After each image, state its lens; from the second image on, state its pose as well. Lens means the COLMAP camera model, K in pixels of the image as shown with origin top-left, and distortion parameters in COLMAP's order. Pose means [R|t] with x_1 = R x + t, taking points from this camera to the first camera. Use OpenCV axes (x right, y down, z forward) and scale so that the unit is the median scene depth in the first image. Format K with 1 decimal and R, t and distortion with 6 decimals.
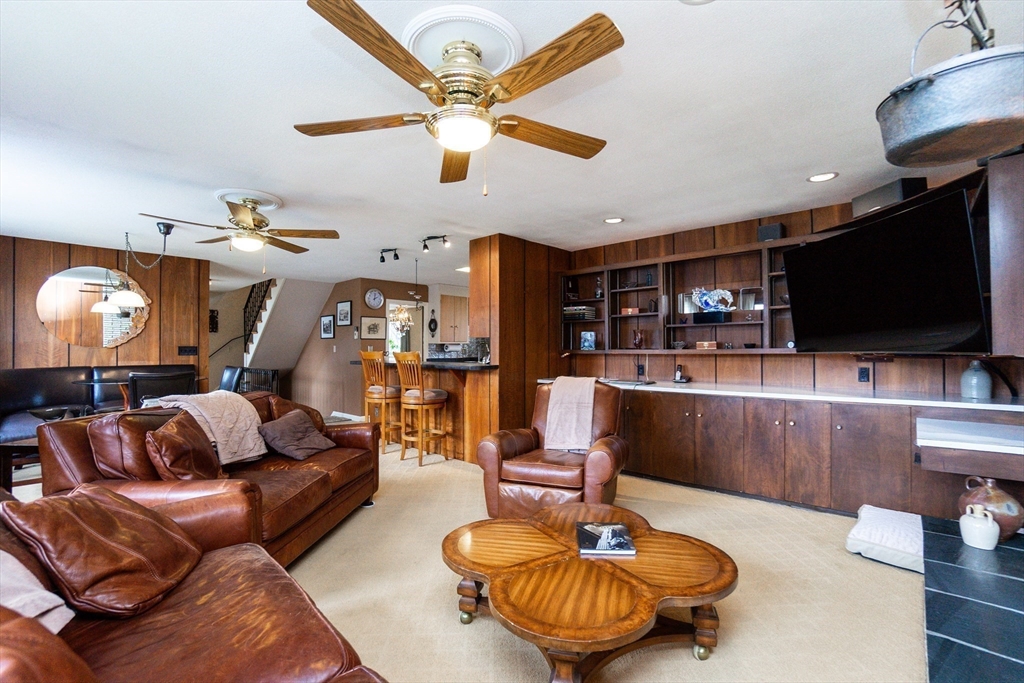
lens RADIAL K [[451.0, 0, 512.0], [0, 451.0, 341.5], [0, 0, 1]] dist [-0.049200, 0.011958]
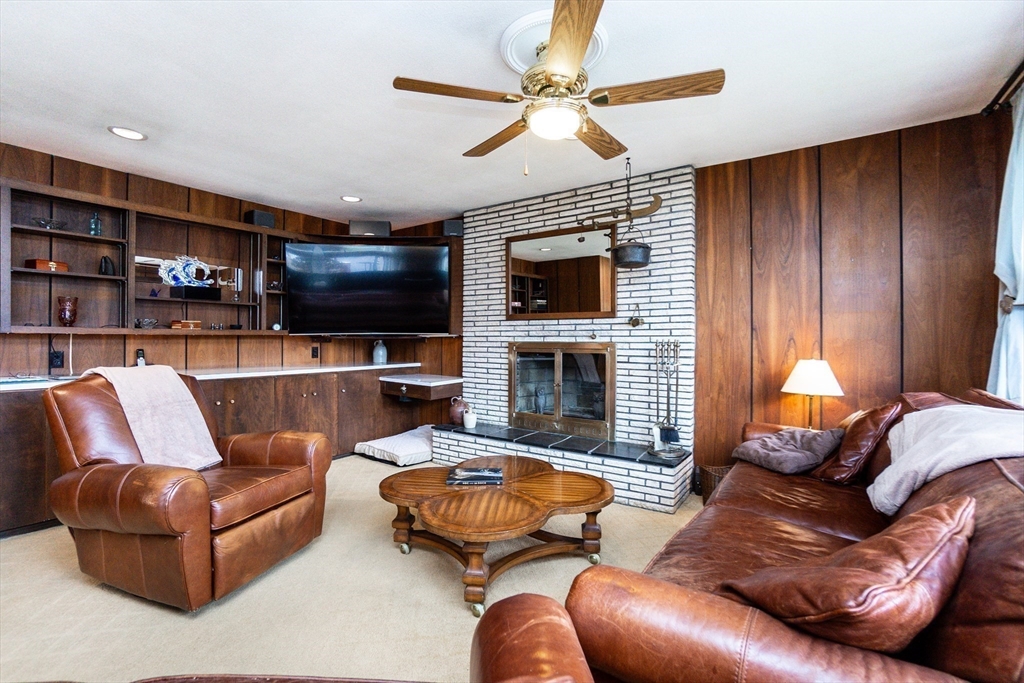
lens RADIAL K [[451.0, 0, 512.0], [0, 451.0, 341.5], [0, 0, 1]] dist [-0.049200, 0.011958]
pose [[-0.127339, 0.003254, 0.991854, -0.563106], [-0.015032, 0.999873, -0.005210, 0.041362], [-0.991745, -0.015573, -0.127274, 0.582512]]
